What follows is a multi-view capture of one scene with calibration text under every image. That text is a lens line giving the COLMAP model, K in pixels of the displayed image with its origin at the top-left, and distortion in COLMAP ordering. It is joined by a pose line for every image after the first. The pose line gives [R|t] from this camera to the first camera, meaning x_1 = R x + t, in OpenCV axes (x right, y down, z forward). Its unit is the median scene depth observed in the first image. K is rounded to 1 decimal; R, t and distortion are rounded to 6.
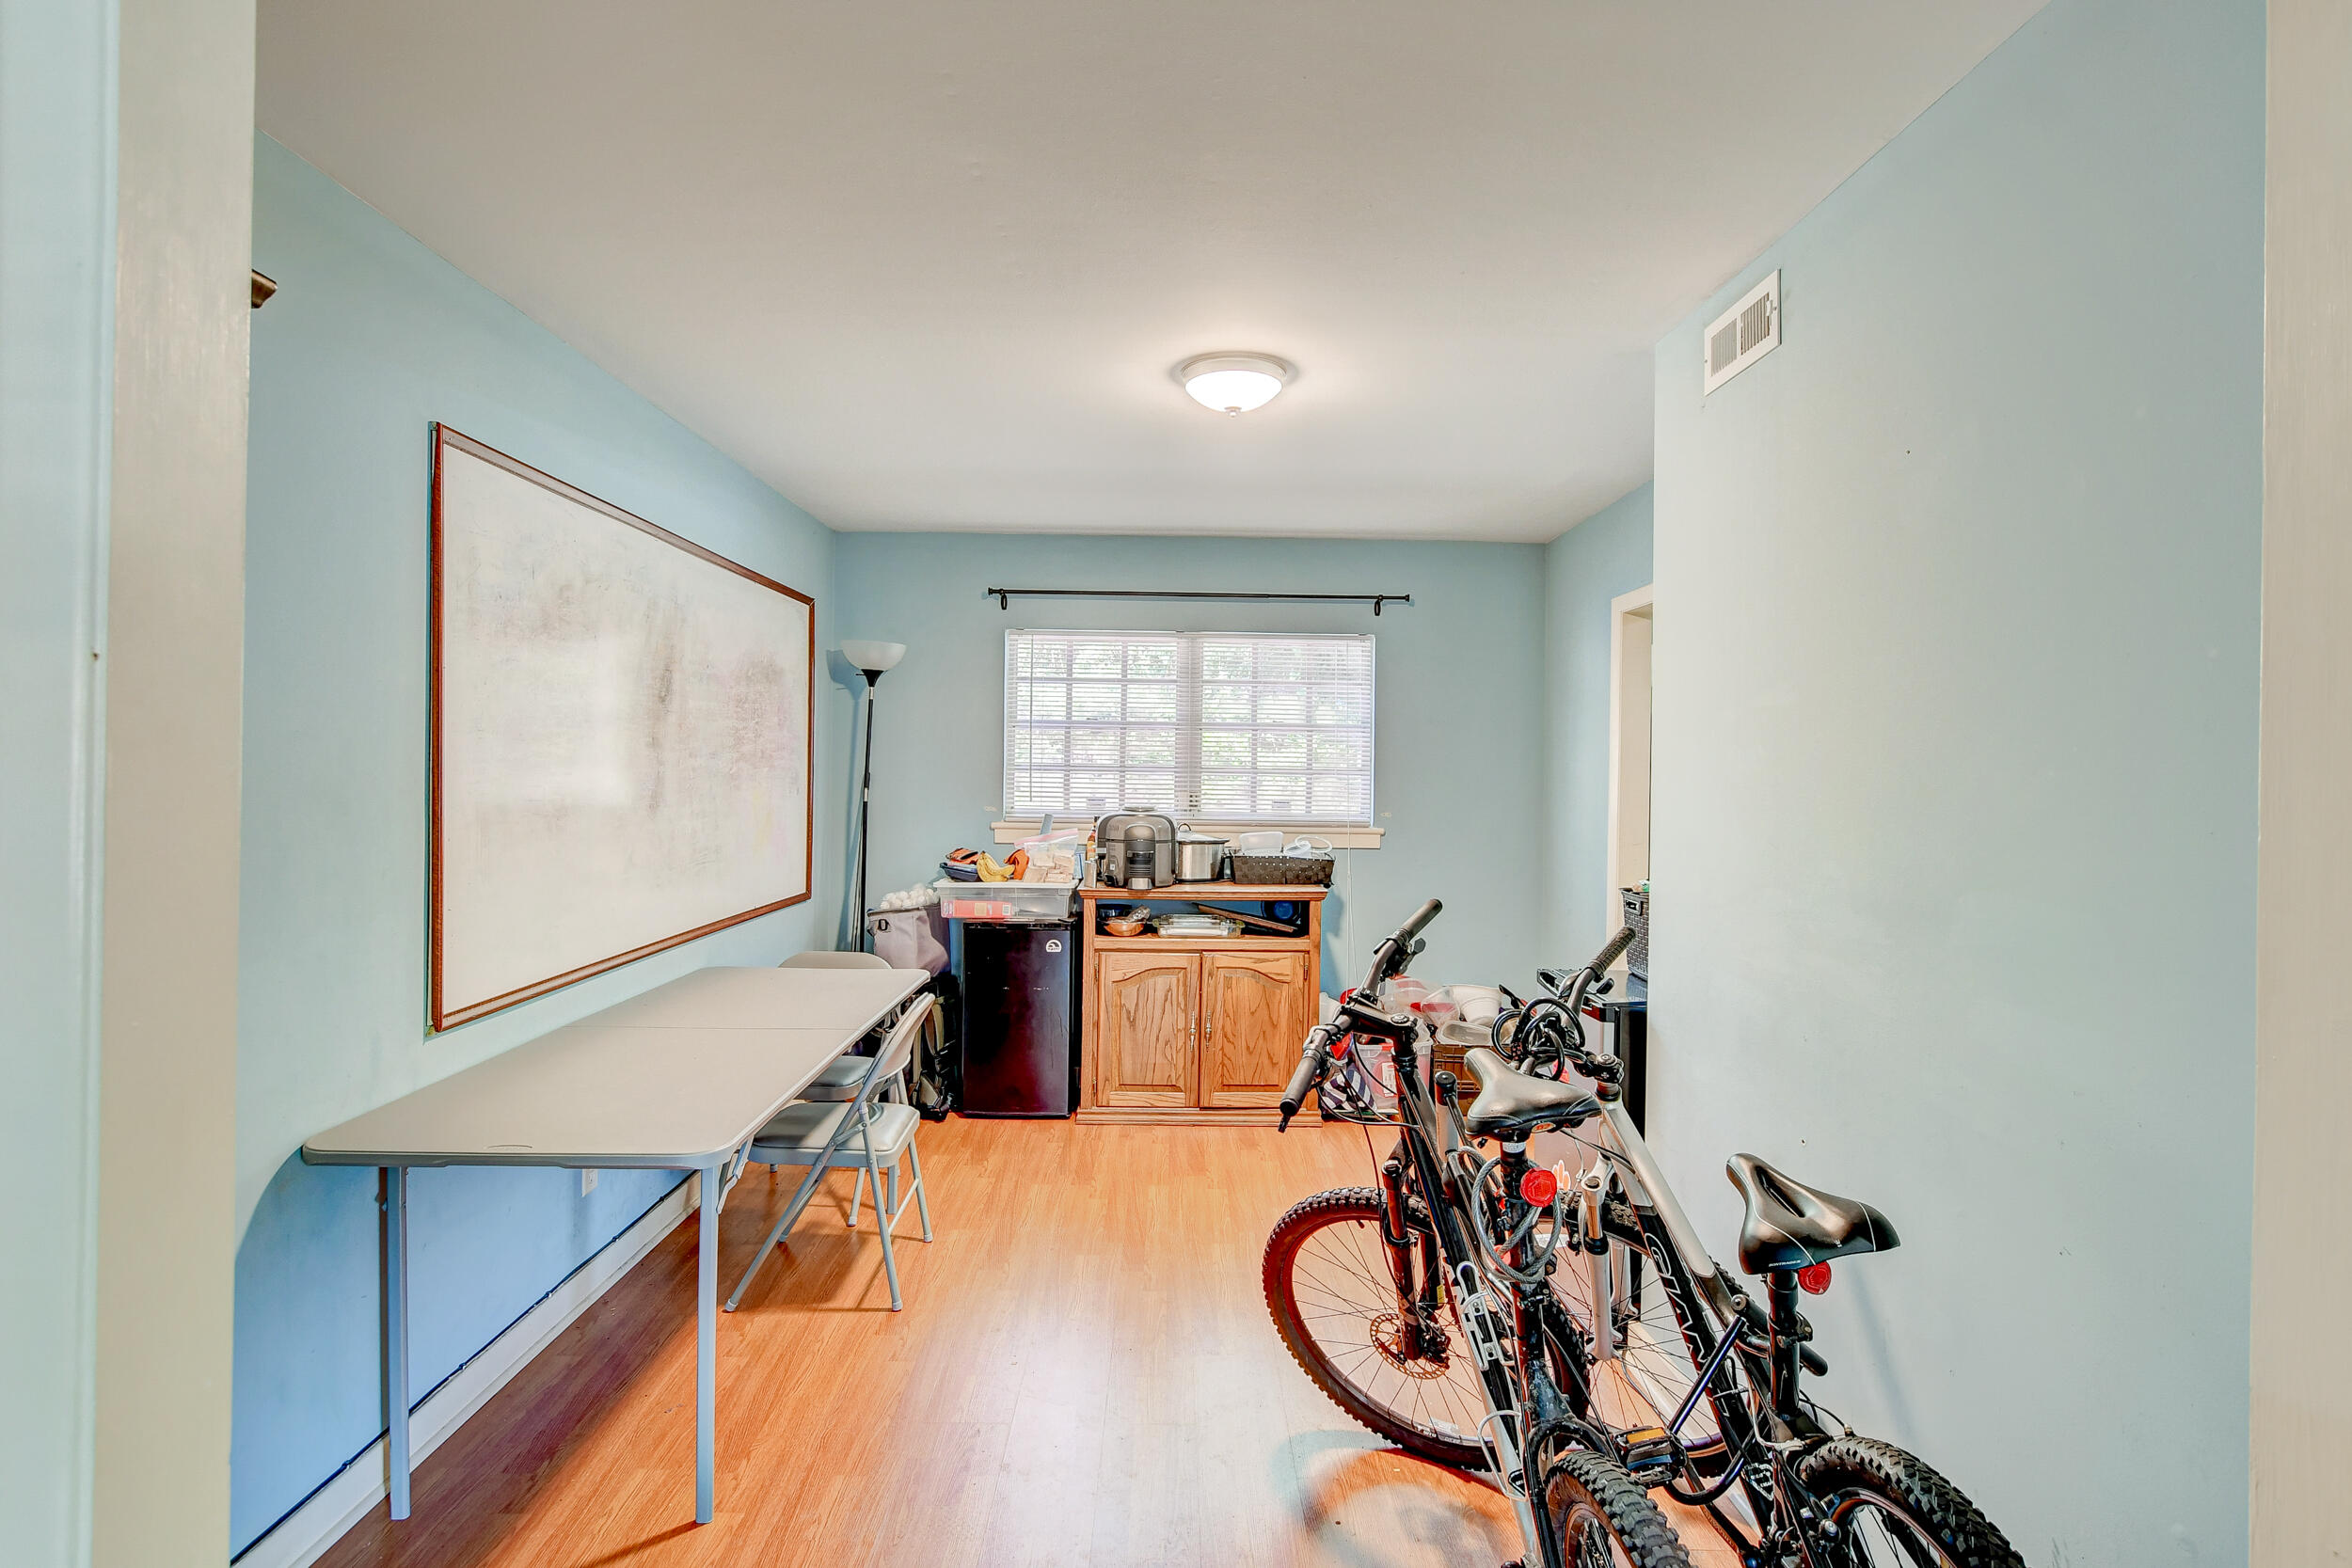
lens RADIAL K [[1114.9, 0, 1179.3], [0, 1114.9, 772.9], [0, 0, 1]] dist [0.000396, 0.000022]
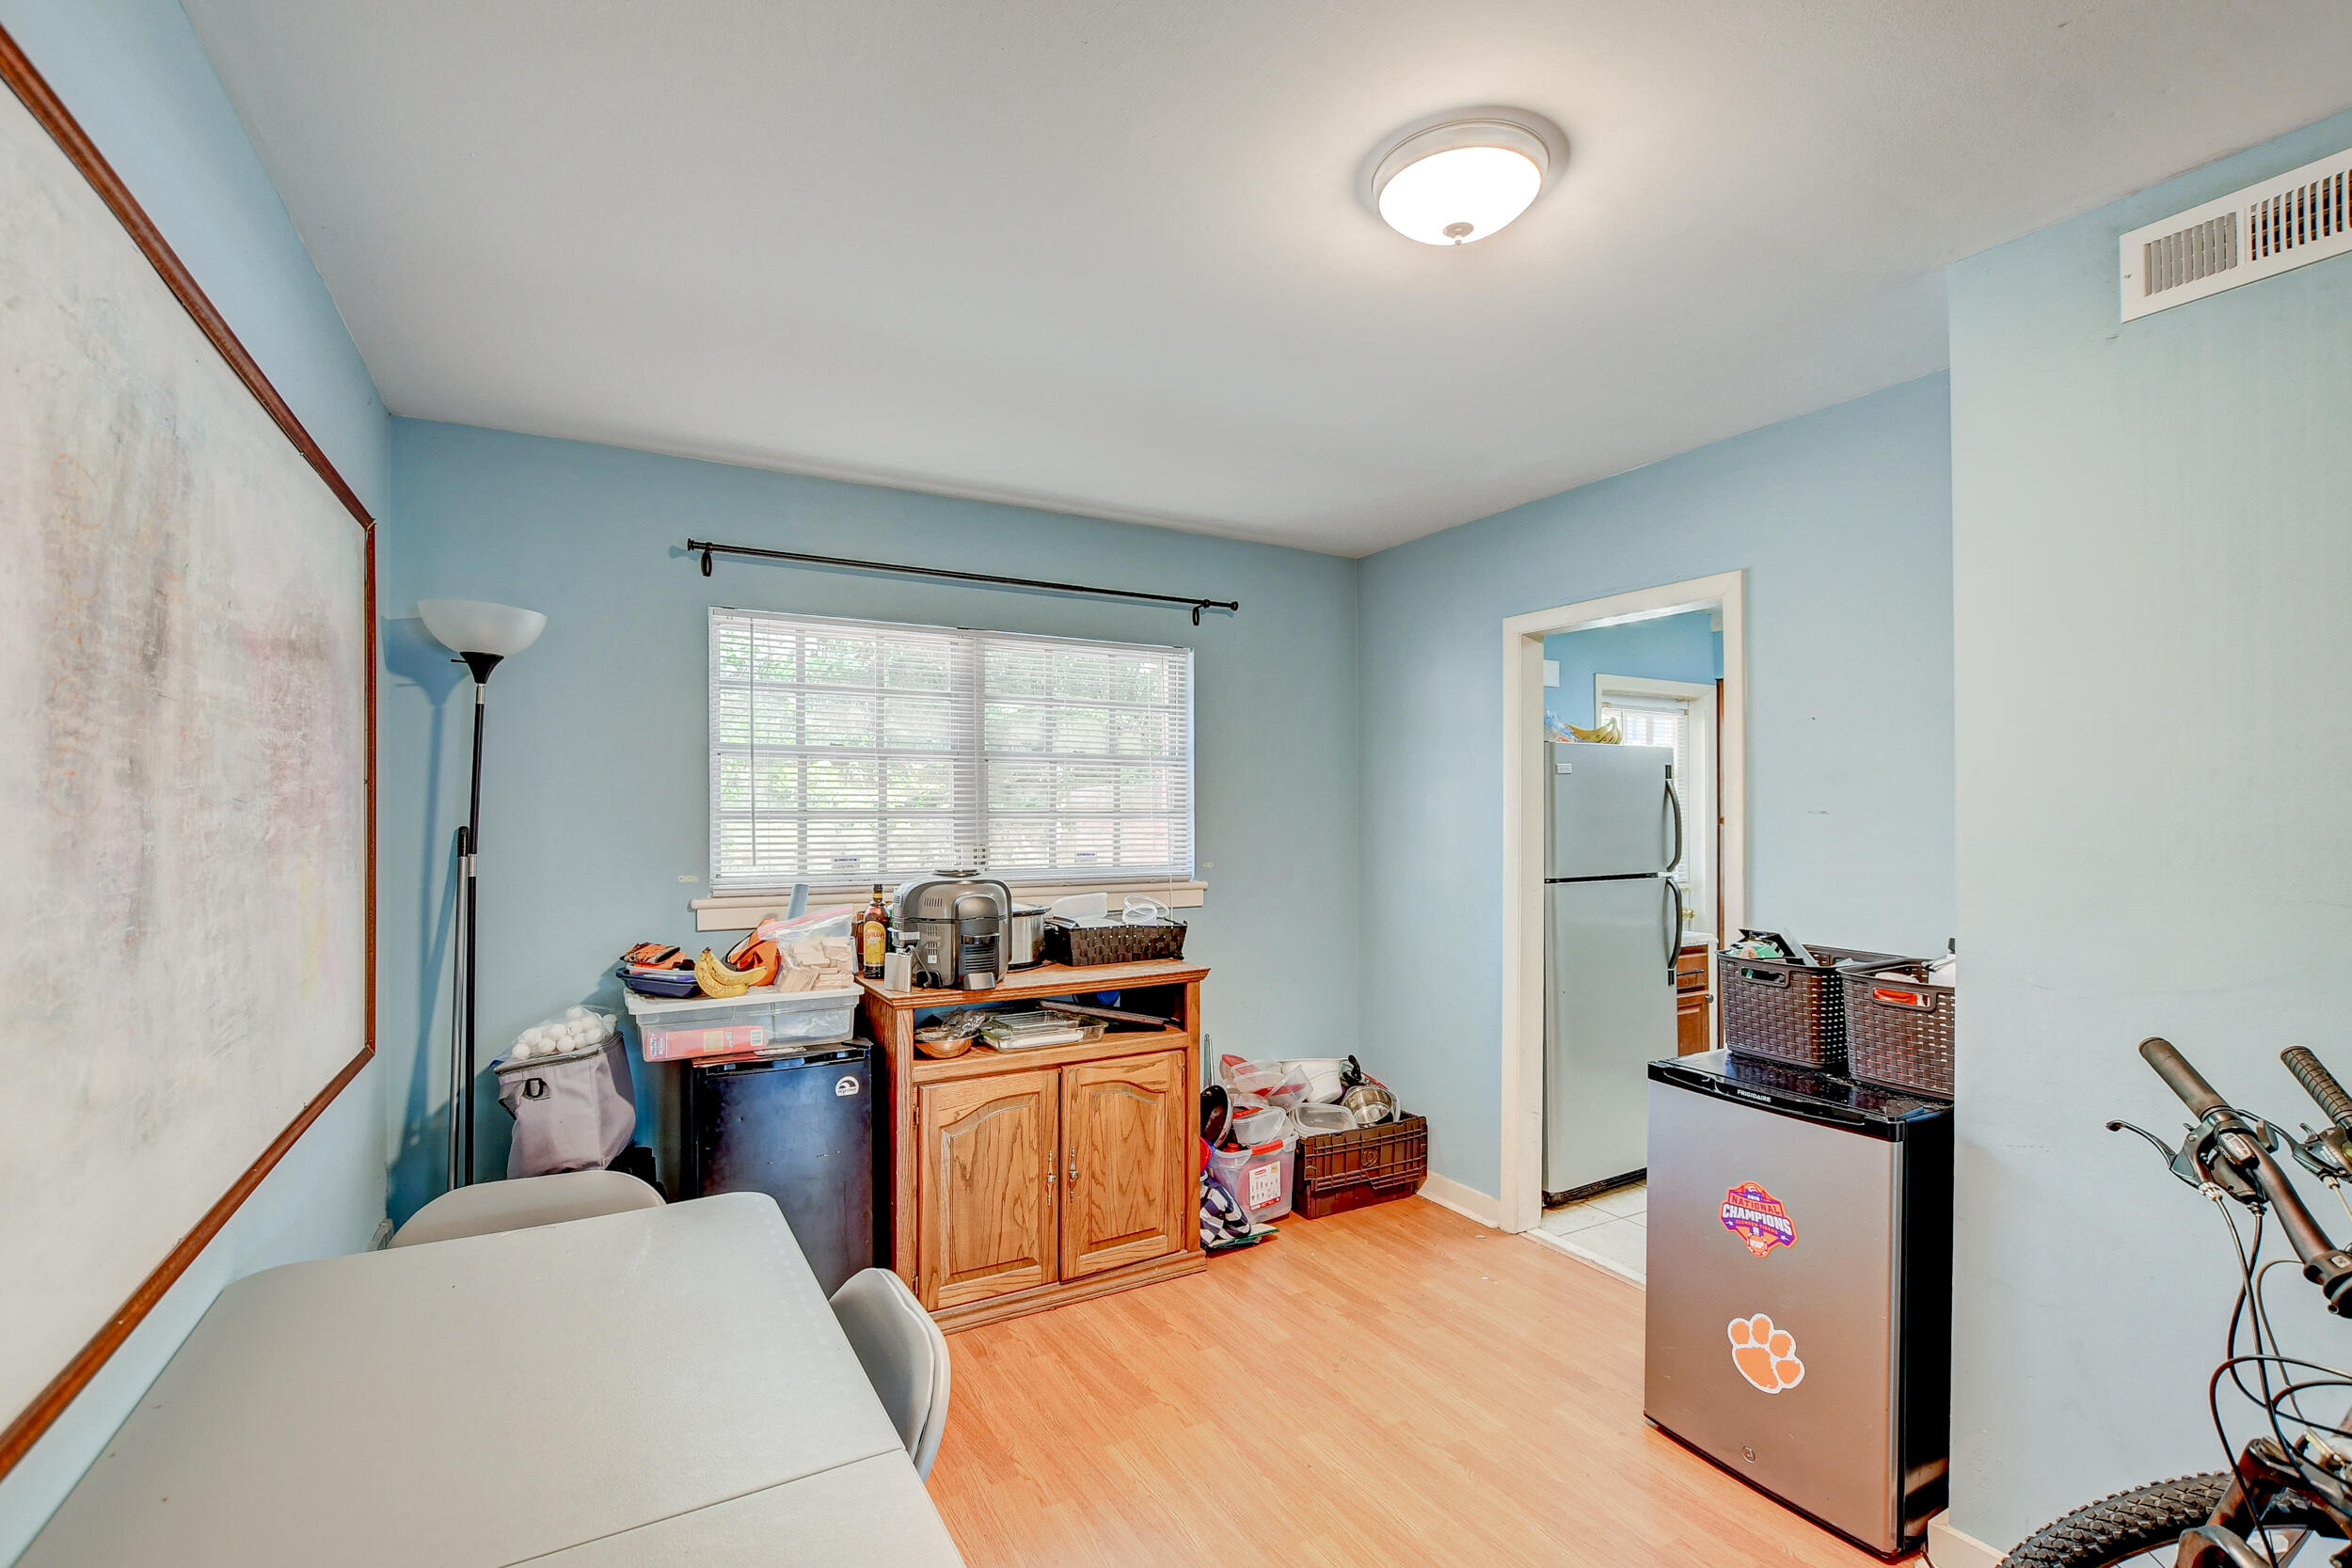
lens RADIAL K [[1031.0, 0, 1158.4], [0, 1031.0, 813.1], [0, 0, 1]] dist [-0.012107, 0.001281]
pose [[0.879231, -0.014790, 0.476167, -0.230086], [0.012586, 0.999890, 0.007816, -0.008119], [-0.476230, -0.000879, 0.879320, 0.366265]]
